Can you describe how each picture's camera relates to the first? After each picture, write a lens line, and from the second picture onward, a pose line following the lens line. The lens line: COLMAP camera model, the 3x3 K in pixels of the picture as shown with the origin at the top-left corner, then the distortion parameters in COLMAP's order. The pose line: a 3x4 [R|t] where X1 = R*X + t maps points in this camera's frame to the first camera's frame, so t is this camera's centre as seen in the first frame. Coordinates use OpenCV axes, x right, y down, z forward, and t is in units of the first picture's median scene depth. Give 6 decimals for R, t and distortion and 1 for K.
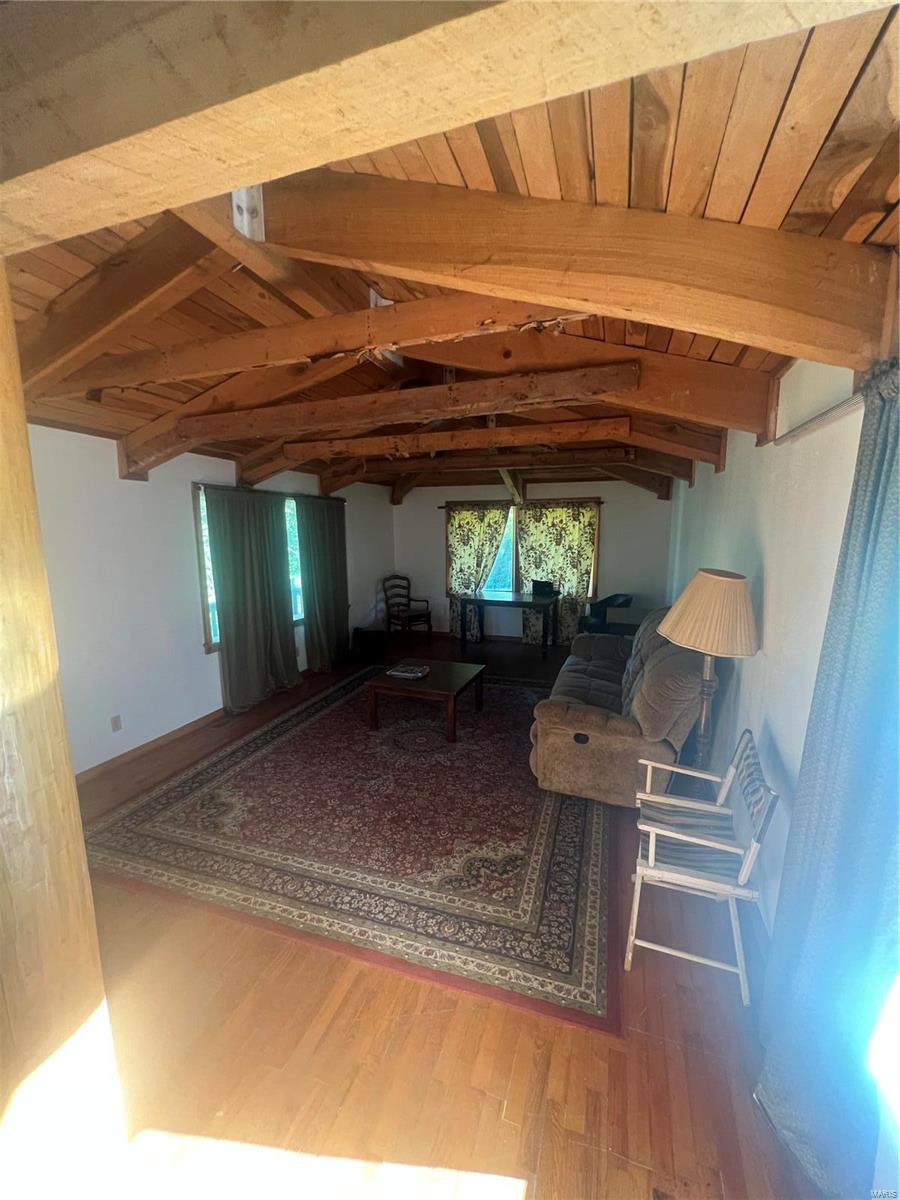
lens RADIAL K [[478.1, 0, 450.0], [0, 478.1, 600.0], [0, 0, 1]] dist [0.000049, -0.000052]
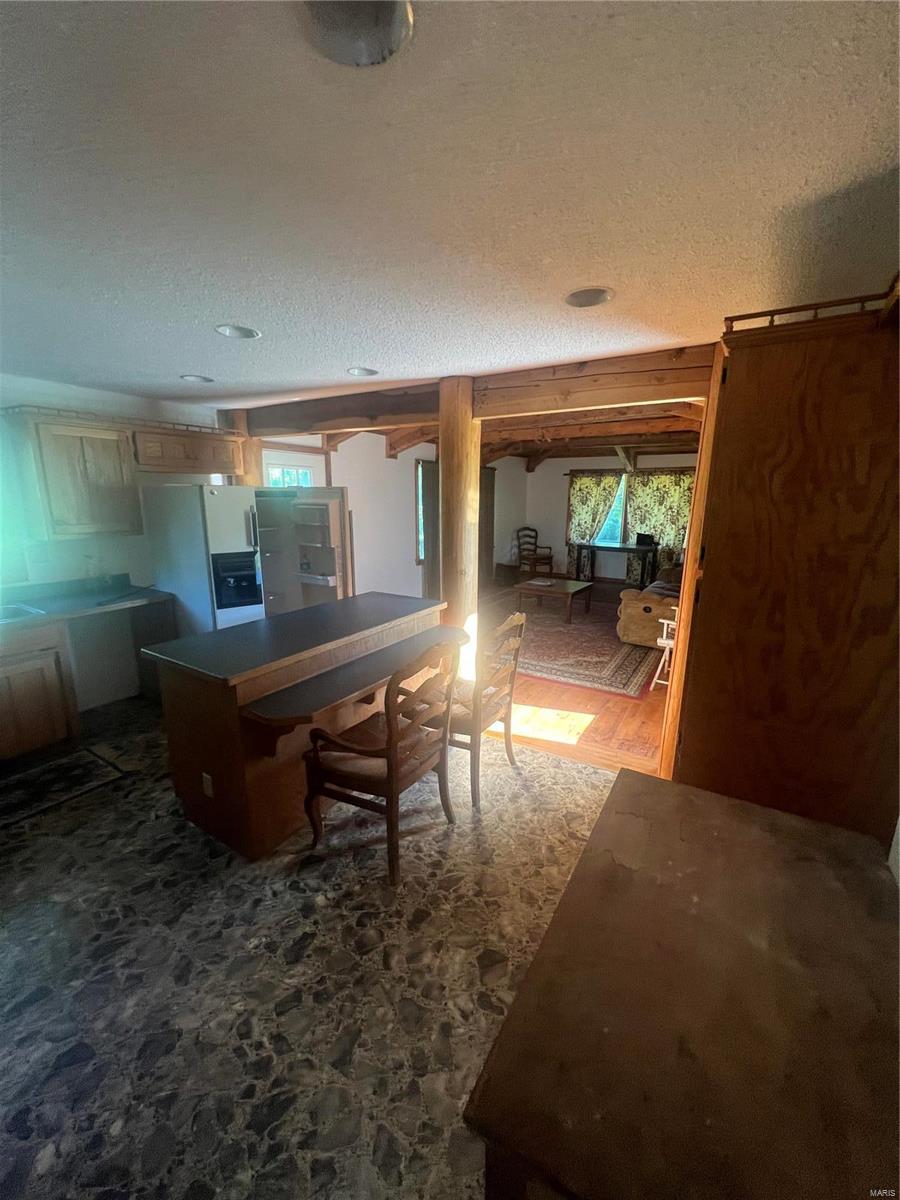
lens RADIAL K [[478.1, 0, 450.0], [0, 478.1, 600.0], [0, 0, 1]] dist [0.000049, -0.000052]
pose [[0.973008, 0.060911, -0.222586, -0.016634], [-0.045833, 0.996330, 0.072292, 0.066555], [0.226173, -0.060138, 0.972229, -0.355041]]
